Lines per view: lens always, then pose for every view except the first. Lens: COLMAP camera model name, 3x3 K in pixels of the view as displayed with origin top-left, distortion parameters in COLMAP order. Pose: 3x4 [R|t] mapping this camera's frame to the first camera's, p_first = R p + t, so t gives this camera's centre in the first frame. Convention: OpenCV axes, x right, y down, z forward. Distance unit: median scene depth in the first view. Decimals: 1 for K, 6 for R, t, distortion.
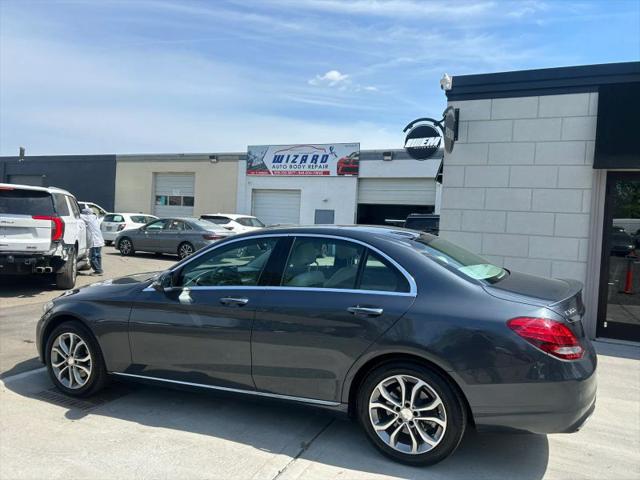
lens RADIAL K [[485.7, 0, 321.6], [0, 485.7, 241.7], [0, 0, 1]] dist [0.058846, -0.066682]
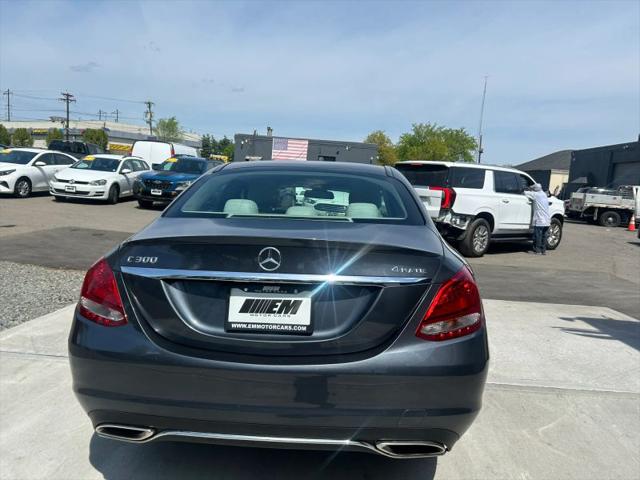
lens RADIAL K [[485.7, 0, 320.8], [0, 485.7, 246.3], [0, 0, 1]] dist [0.058846, -0.066682]
pose [[0.335415, 0.096746, -0.937089, 0.423433], [-0.079666, 0.994063, 0.074113, 0.022361], [0.938696, 0.049795, 0.341131, 0.365031]]
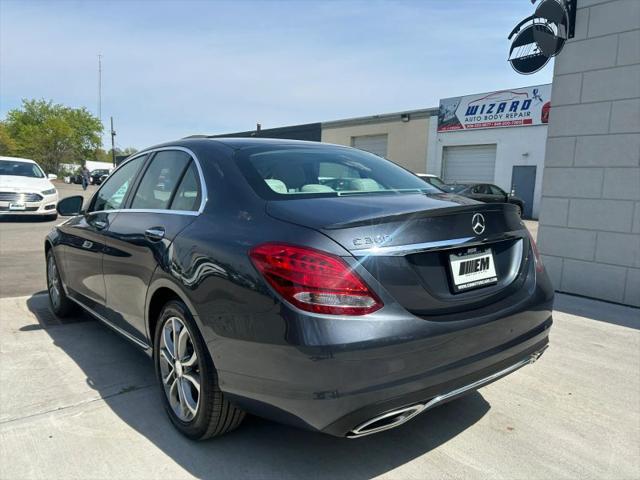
lens RADIAL K [[485.7, 0, 315.9], [0, 485.7, 240.4], [0, 0, 1]] dist [0.058846, -0.066682]
pose [[0.878621, 0.035942, -0.476165, 0.264274], [-0.006987, 0.998024, 0.062440, 0.038728], [0.477468, -0.051534, 0.877136, 0.164283]]
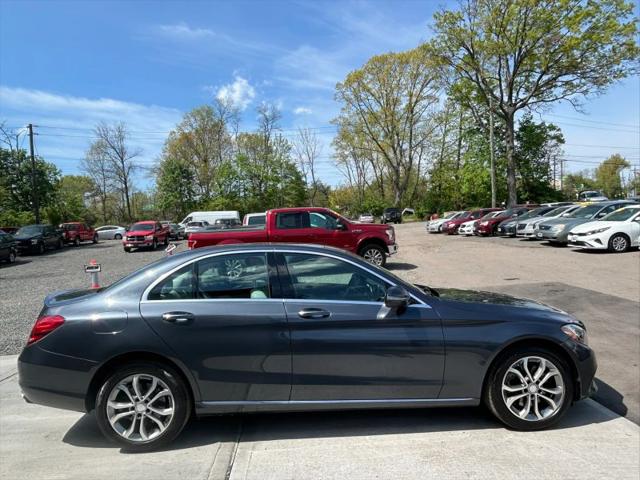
lens RADIAL K [[448.9, 0, 316.8], [0, 448.9, 234.7], [0, 0, 1]] dist [0.002489, -0.008003]
pose [[-0.904658, 0.008315, -0.426056, 0.175294], [-0.001797, 0.999726, 0.023328, -0.039074], [0.426134, 0.021869, -0.904396, 0.990291]]
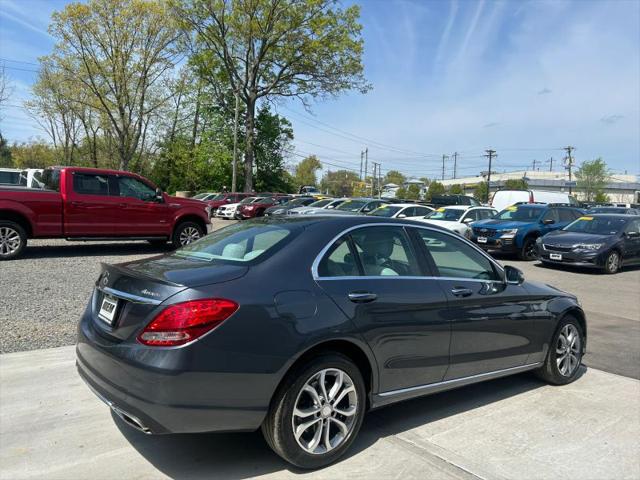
lens RADIAL K [[485.7, 0, 307.7], [0, 485.7, 235.6], [0, 0, 1]] dist [0.058846, -0.066682]
pose [[-0.497604, -0.015362, -0.867268, 0.456237], [-0.089982, 0.995363, 0.033997, -0.010680], [0.862724, 0.094956, -0.496679, 0.717076]]
